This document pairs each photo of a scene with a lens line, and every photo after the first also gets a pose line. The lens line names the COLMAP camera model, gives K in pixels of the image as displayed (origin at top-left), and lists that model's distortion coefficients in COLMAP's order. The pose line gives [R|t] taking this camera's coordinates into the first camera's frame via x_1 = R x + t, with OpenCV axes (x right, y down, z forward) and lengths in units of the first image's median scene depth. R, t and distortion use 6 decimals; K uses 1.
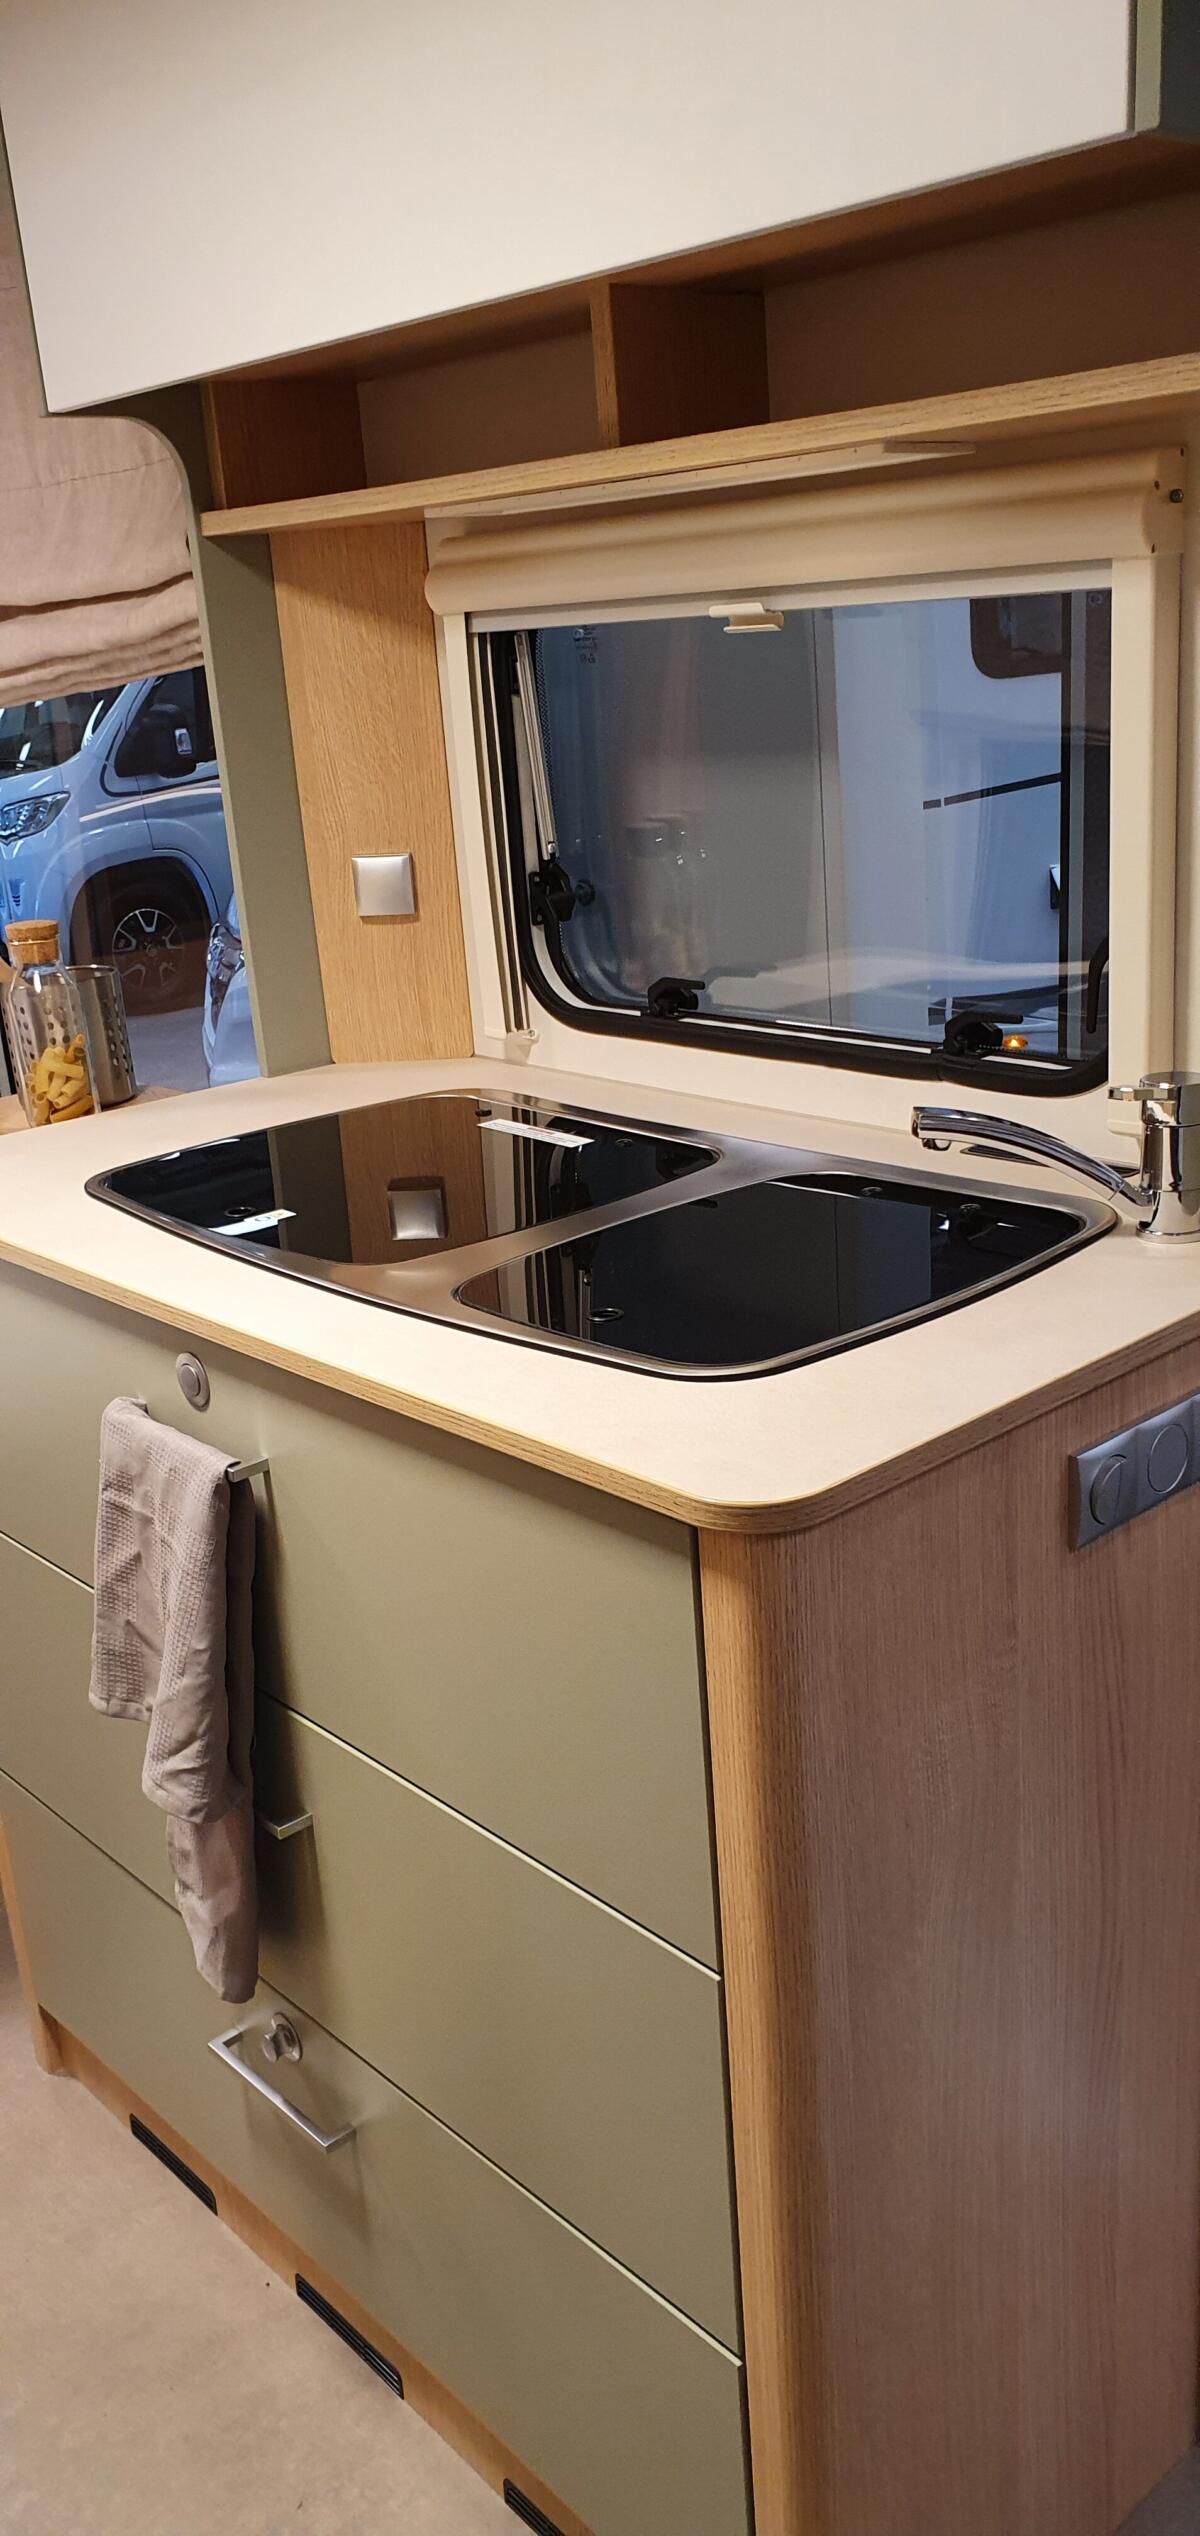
lens RADIAL K [[1967.7, 0, 601.0], [0, 1967.7, 1320.9], [0, 0, 1]] dist [0.035624, -0.046075]
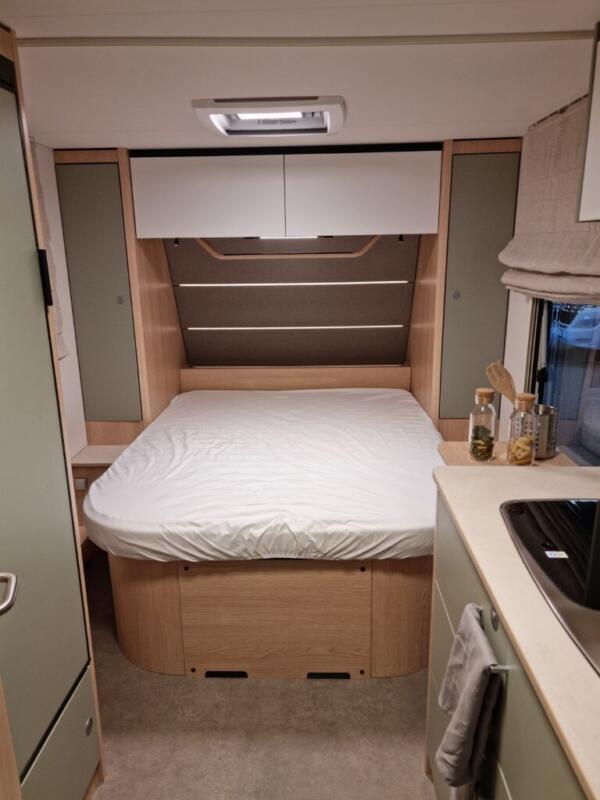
lens RADIAL K [[581.8, 0, 297.4], [0, 581.8, 402.3], [0, 0, 1]] dist [0.060341, -0.028004]
pose [[0.711223, 0.238019, -0.661445, 0.035507], [-0.266074, 0.962077, 0.060102, -0.159924], [0.650666, 0.133247, 0.747582, 0.173225]]
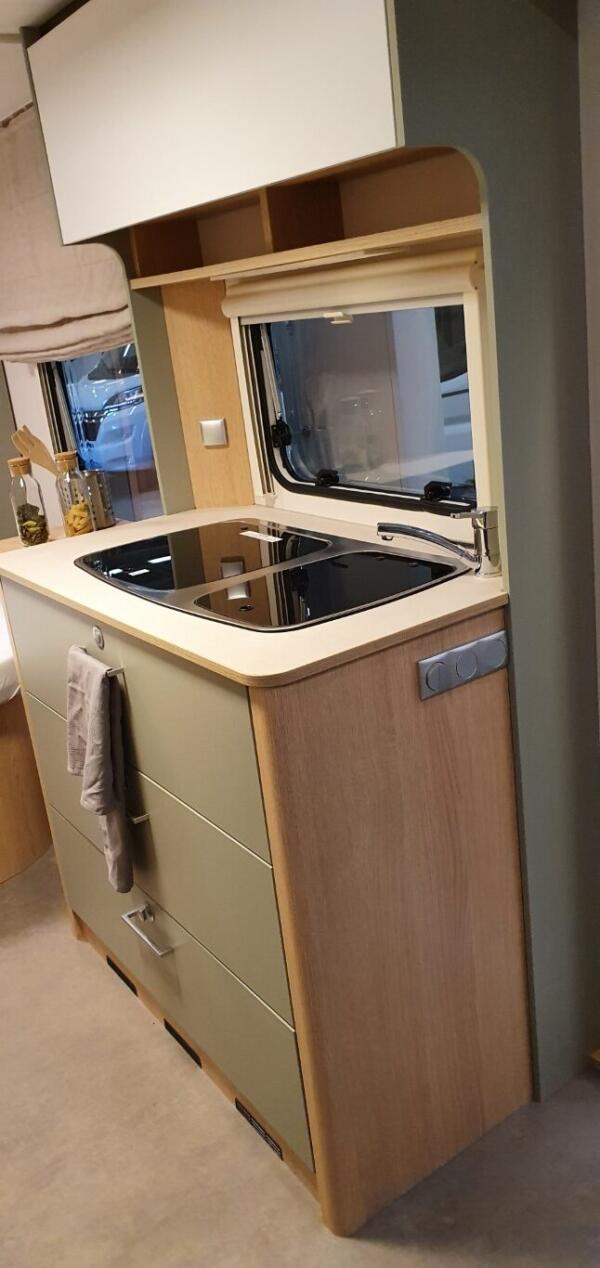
lens RADIAL K [[979.2, 0, 299.7], [0, 979.2, 618.5], [0, 0, 1]] dist [0.081497, -0.130635]
pose [[0.990653, -0.005642, -0.136292, 0.160727], [0.003480, 0.999864, -0.016090, 0.020428], [0.136364, 0.015466, 0.990538, -0.148537]]
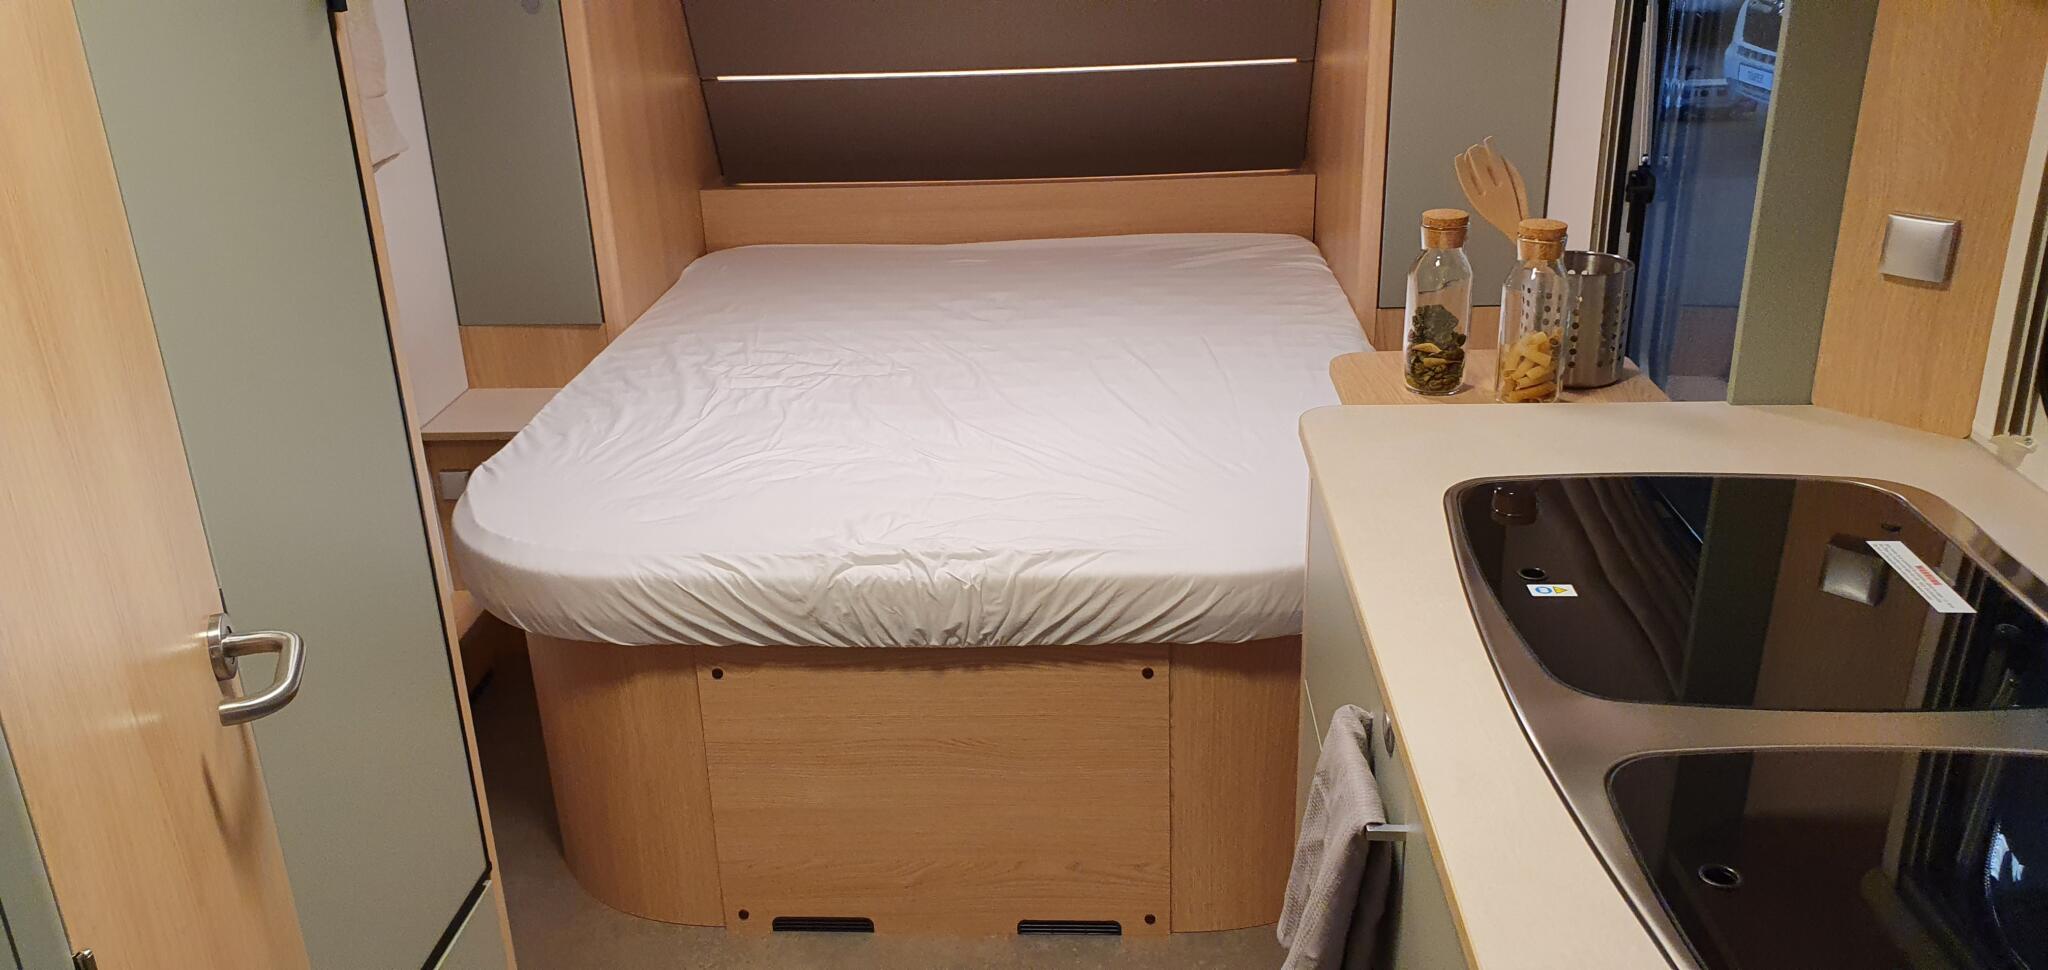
lens RADIAL K [[1581.5, 0, 985.6], [0, 1581.5, 498.8], [0, 0, 1]] dist [0.081497, -0.130635]
pose [[0.688458, 0.317477, -0.652100, 0.131169], [-0.253571, 0.947726, 0.193694, -0.153410], [0.679505, 0.032003, 0.732972, 0.143750]]
